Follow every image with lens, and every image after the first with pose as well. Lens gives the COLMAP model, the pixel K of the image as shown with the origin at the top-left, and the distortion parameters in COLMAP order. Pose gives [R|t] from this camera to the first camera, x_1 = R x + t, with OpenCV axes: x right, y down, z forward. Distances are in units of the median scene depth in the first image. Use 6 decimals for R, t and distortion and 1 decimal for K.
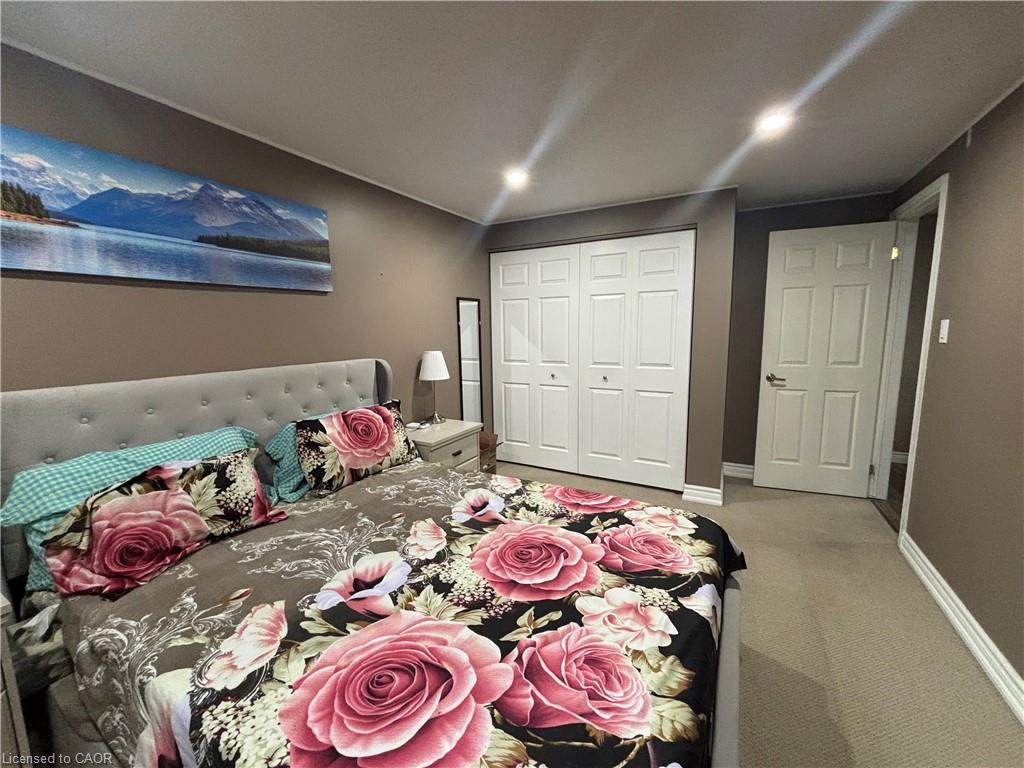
lens RADIAL K [[414.1, 0, 513.7], [0, 414.1, 379.6], [0, 0, 1]] dist [-0.001266, 0.001523]
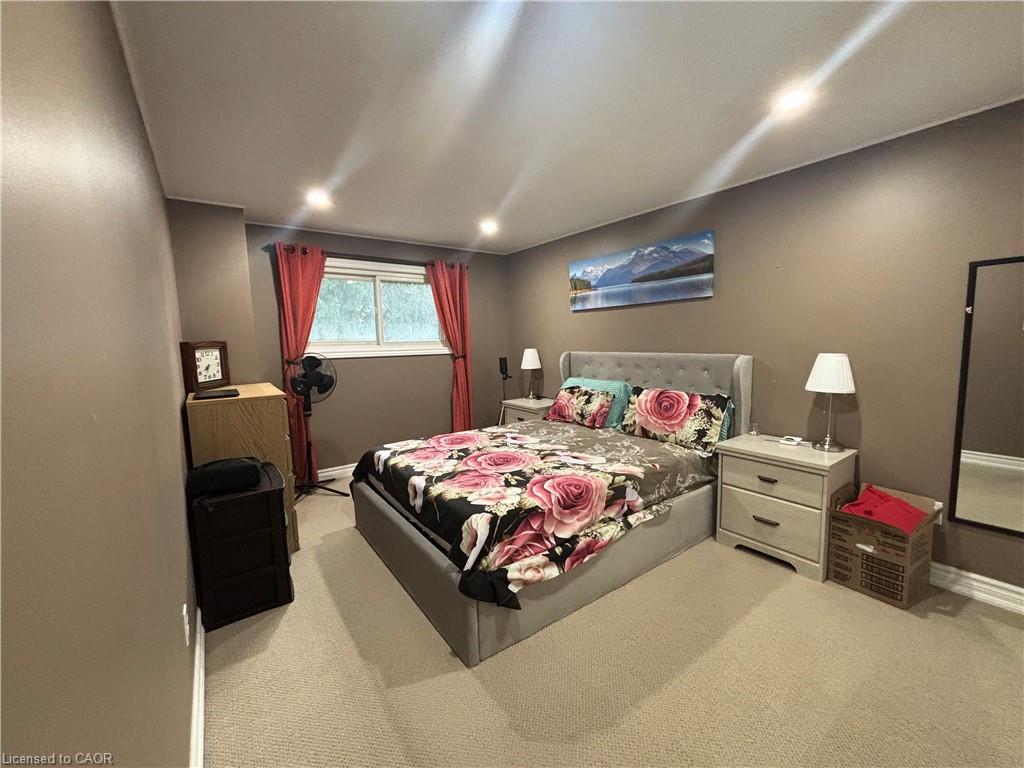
lens RADIAL K [[414.1, 0, 514.3], [0, 414.1, 386.5], [0, 0, 1]] dist [-0.001266, 0.001523]
pose [[-0.426958, 0.125260, -0.895554, 1.330958], [-0.089732, 0.979603, 0.179796, -0.172679], [0.899808, 0.157126, -0.407010, 1.468135]]
